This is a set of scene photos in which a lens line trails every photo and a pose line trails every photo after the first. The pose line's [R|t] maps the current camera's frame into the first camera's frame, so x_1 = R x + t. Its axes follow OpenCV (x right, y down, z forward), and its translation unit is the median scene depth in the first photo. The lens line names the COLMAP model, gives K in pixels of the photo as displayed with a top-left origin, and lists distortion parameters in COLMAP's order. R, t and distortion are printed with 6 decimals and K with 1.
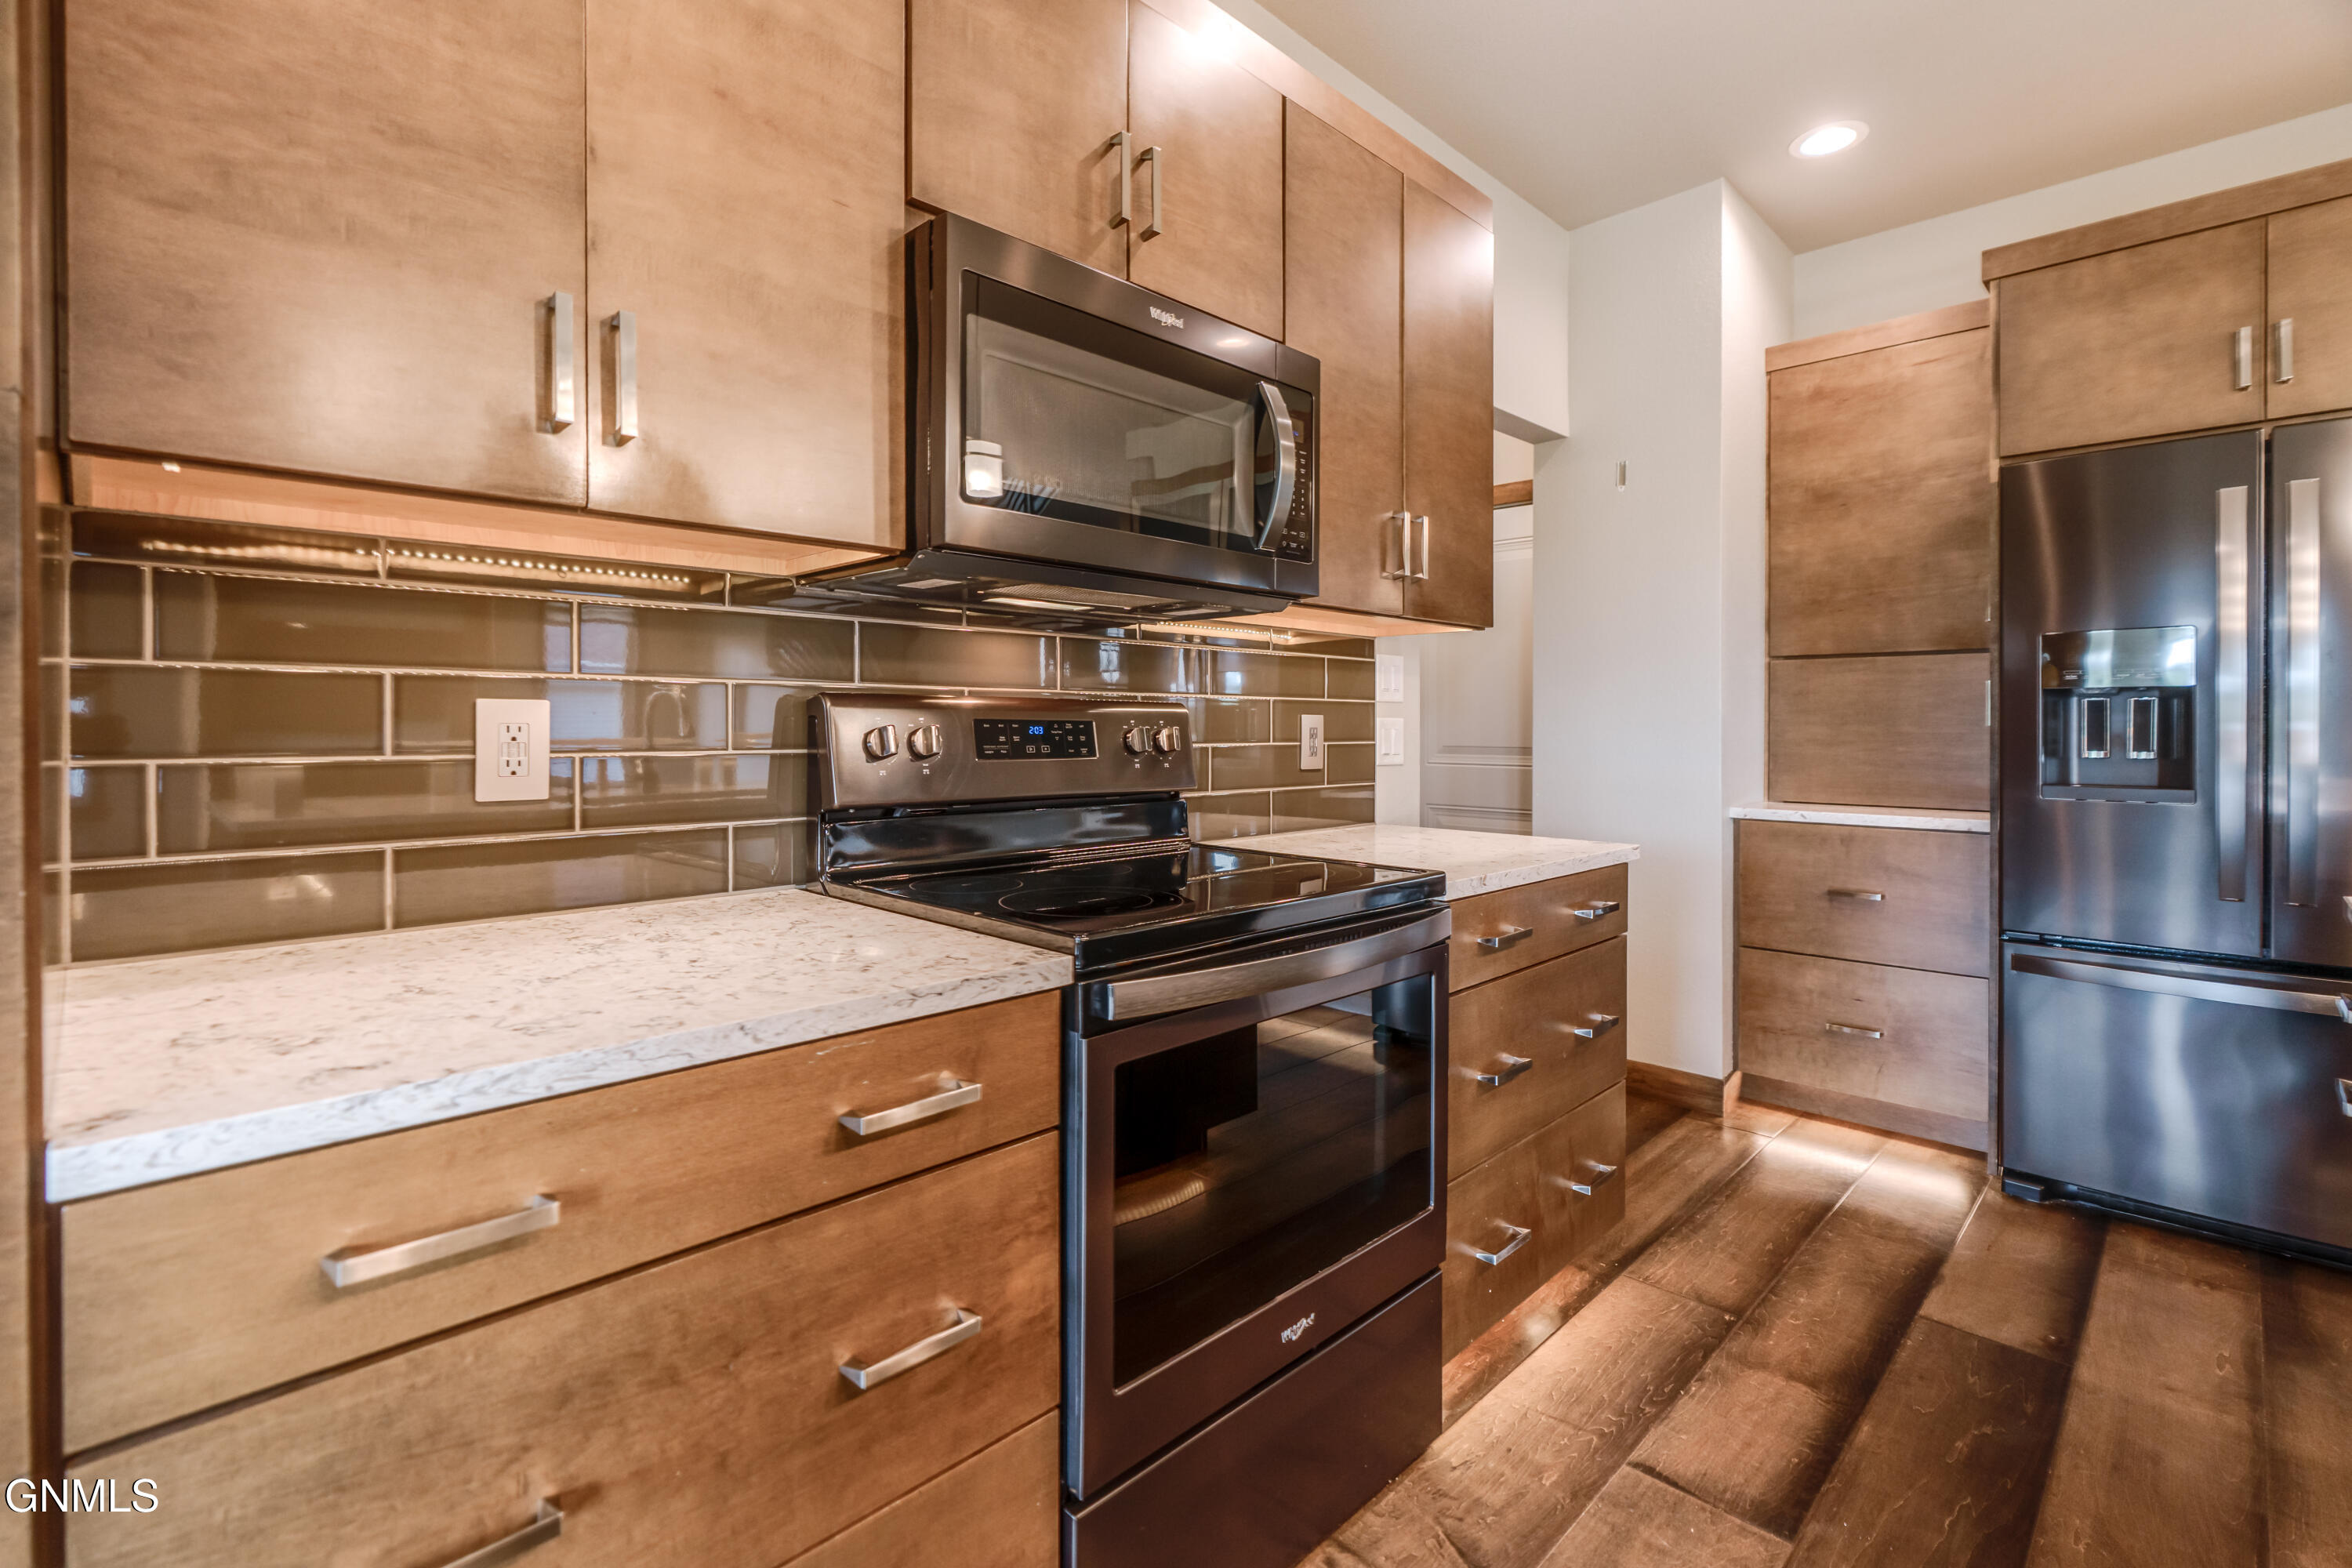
lens RADIAL K [[1074.0, 0, 1169.7], [0, 1074.0, 723.5], [0, 0, 1]] dist [-0.003314, -0.000040]
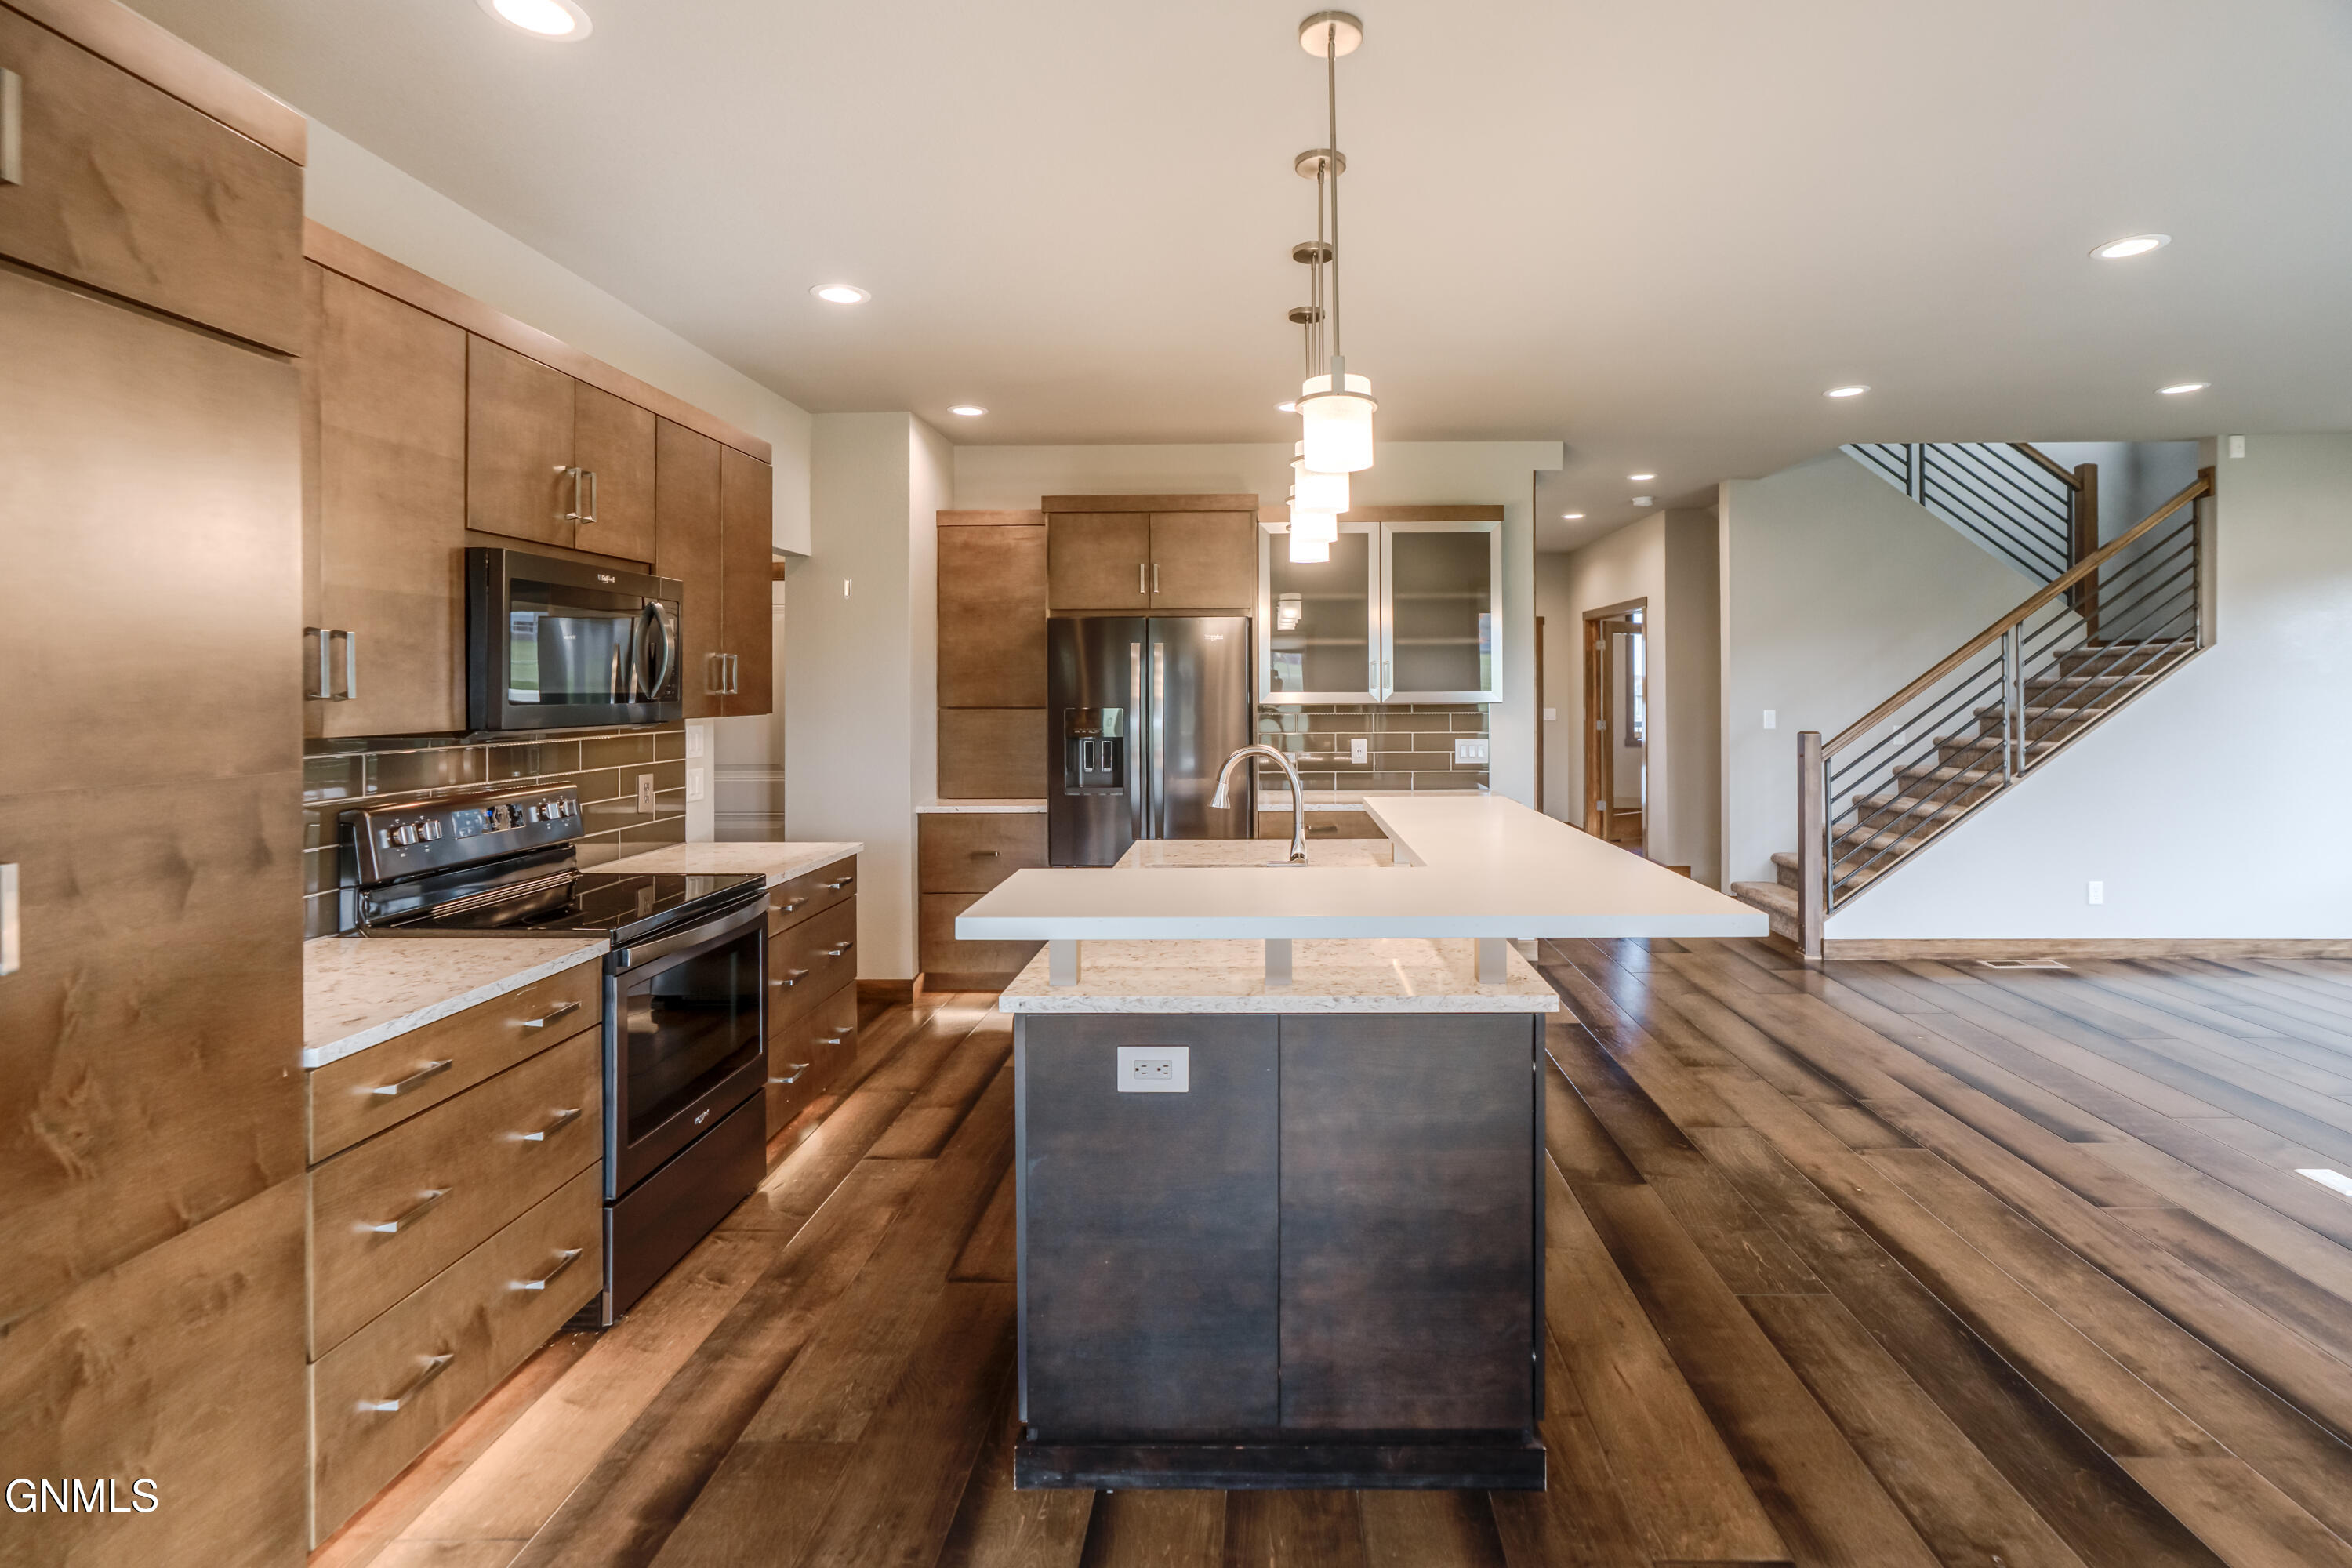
lens RADIAL K [[1104.7, 0, 1270.2], [0, 1104.7, 673.9], [0, 0, 1]] dist [-0.020146, 0.000229]
pose [[0.711551, 0.000567, 0.702634, -0.353136], [0.007212, 0.999941, -0.008111, -0.143466], [-0.702597, 0.010839, 0.711505, -0.748608]]
